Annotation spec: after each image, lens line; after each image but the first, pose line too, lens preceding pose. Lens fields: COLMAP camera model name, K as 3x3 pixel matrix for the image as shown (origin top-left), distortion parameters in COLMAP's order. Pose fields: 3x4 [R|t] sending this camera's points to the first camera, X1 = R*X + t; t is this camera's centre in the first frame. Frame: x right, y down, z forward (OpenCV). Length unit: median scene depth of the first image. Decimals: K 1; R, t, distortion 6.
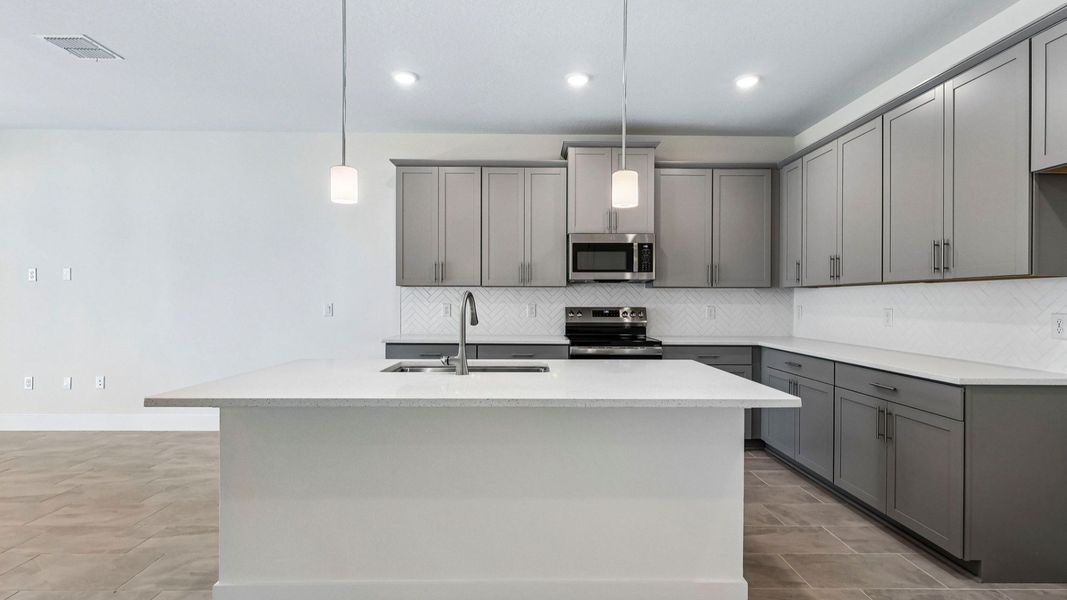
lens RADIAL K [[493.3, 0, 528.7], [0, 493.3, 301.0], [0, 0, 1]] dist [-0.000505, 0.000585]
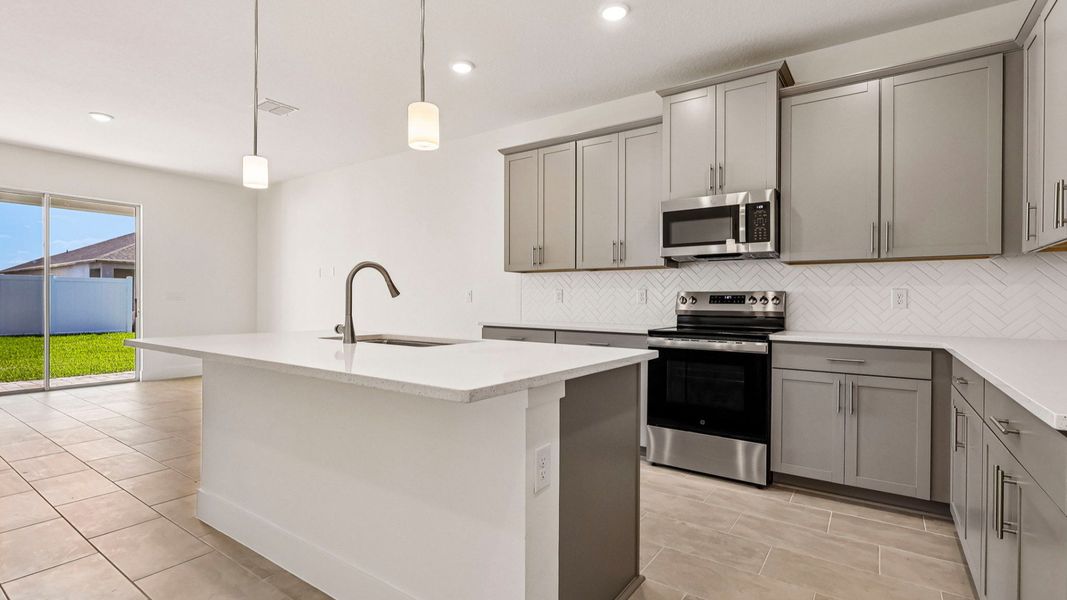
lens RADIAL K [[493.3, 0, 531.5], [0, 493.3, 297.6], [0, 0, 1]] dist [-0.000505, 0.000585]
pose [[0.812543, -0.001568, -0.582899, 0.385484], [-0.002546, 0.999977, -0.006239, 0.030094], [0.582895, 0.006553, 0.812521, 0.197404]]
